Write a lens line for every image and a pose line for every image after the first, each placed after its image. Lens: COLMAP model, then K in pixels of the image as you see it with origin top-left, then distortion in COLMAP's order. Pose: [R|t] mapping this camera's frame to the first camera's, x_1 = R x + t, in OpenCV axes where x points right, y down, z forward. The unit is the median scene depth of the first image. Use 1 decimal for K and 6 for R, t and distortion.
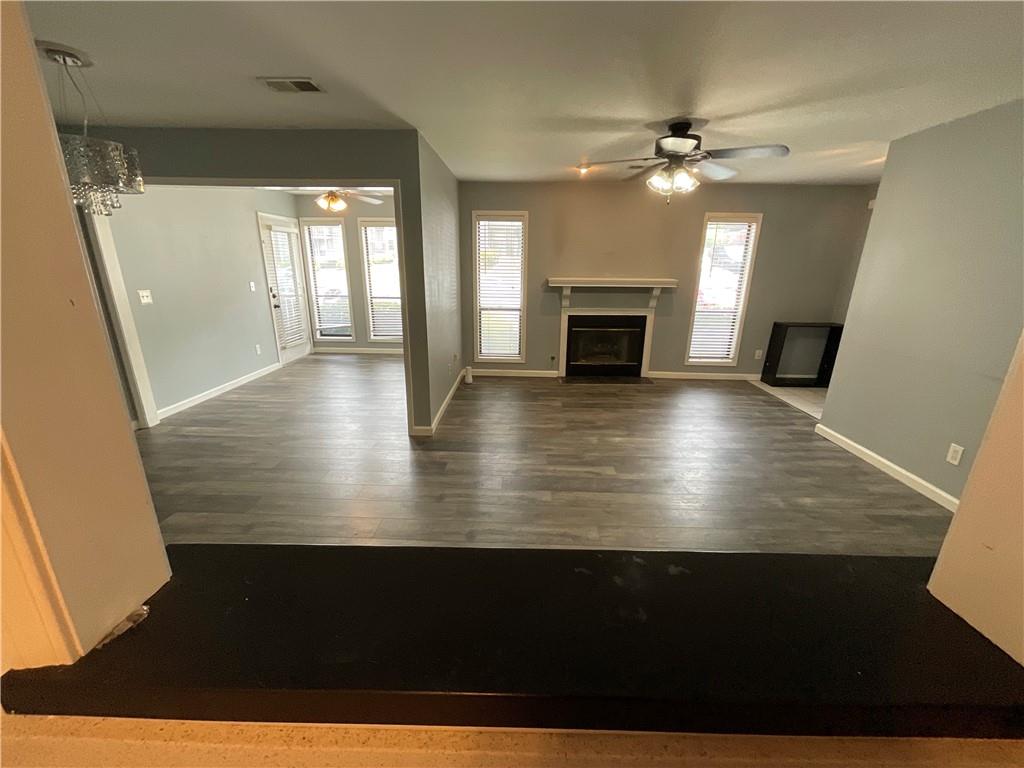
lens RADIAL K [[414.9, 0, 511.9], [0, 414.9, 386.5], [0, 0, 1]] dist [0.000561, 0.000208]
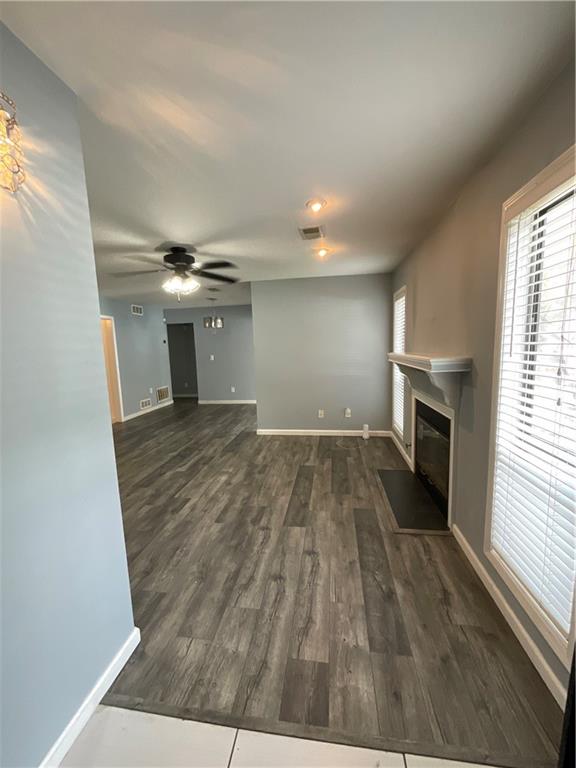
lens RADIAL K [[311.2, 0, 286.2], [0, 311.2, 383.7], [0, 0, 1]] dist [0.000561, 0.000208]
pose [[-0.116361, 0.113750, -0.986672, 0.766537], [-0.257266, 0.956063, 0.140562, -0.220037], [0.959309, 0.270193, -0.081985, 0.813067]]
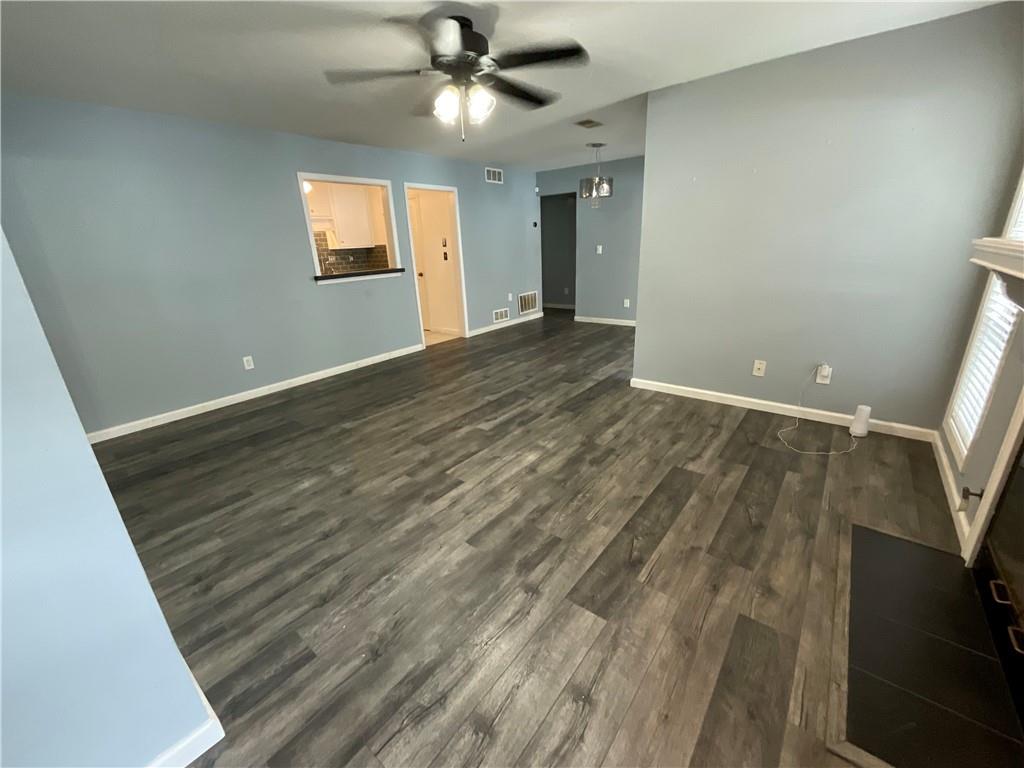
lens RADIAL K [[414.9, 0, 511.9], [0, 414.9, 386.5], [0, 0, 1]] dist [0.000561, 0.000208]
pose [[-0.600501, 0.277639, -0.749877, 0.552525], [-0.198509, 0.856668, 0.476144, -0.229951], [0.774592, 0.434782, -0.459316, 0.870247]]
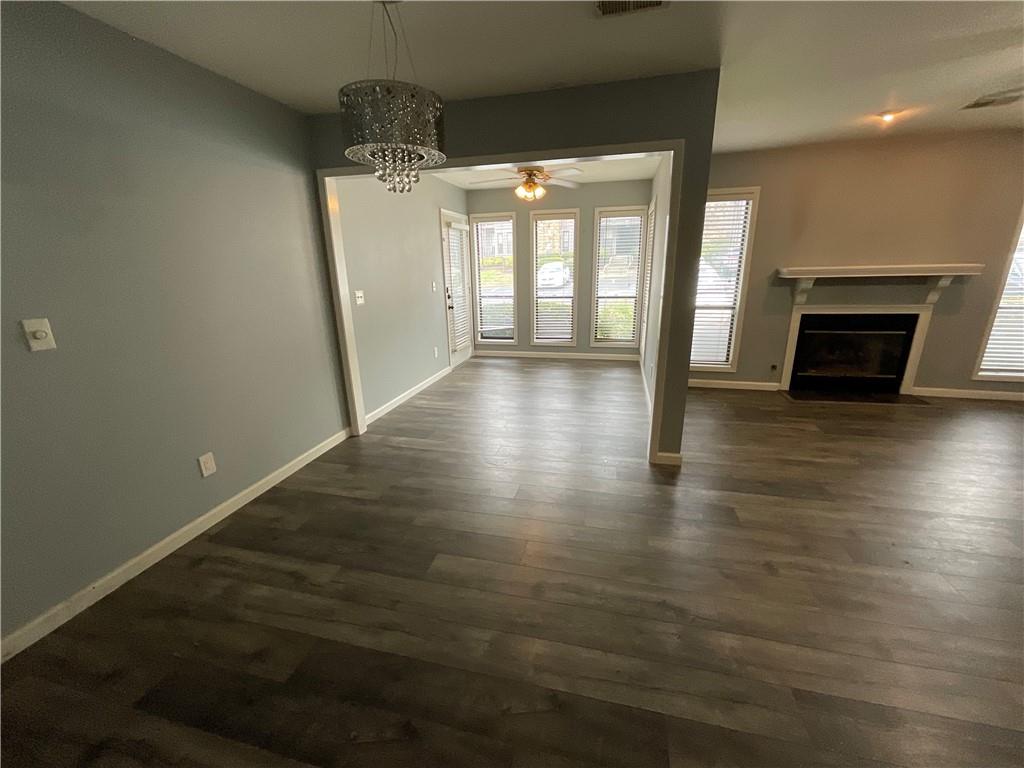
lens RADIAL K [[414.9, 0, 511.9], [0, 414.9, 386.5], [0, 0, 1]] dist [0.000561, 0.000208]
pose [[0.977233, 0.029195, -0.210151, -0.238659], [-0.030325, 0.999538, -0.002156, -0.014398], [0.209991, 0.008480, 0.977666, 0.104475]]
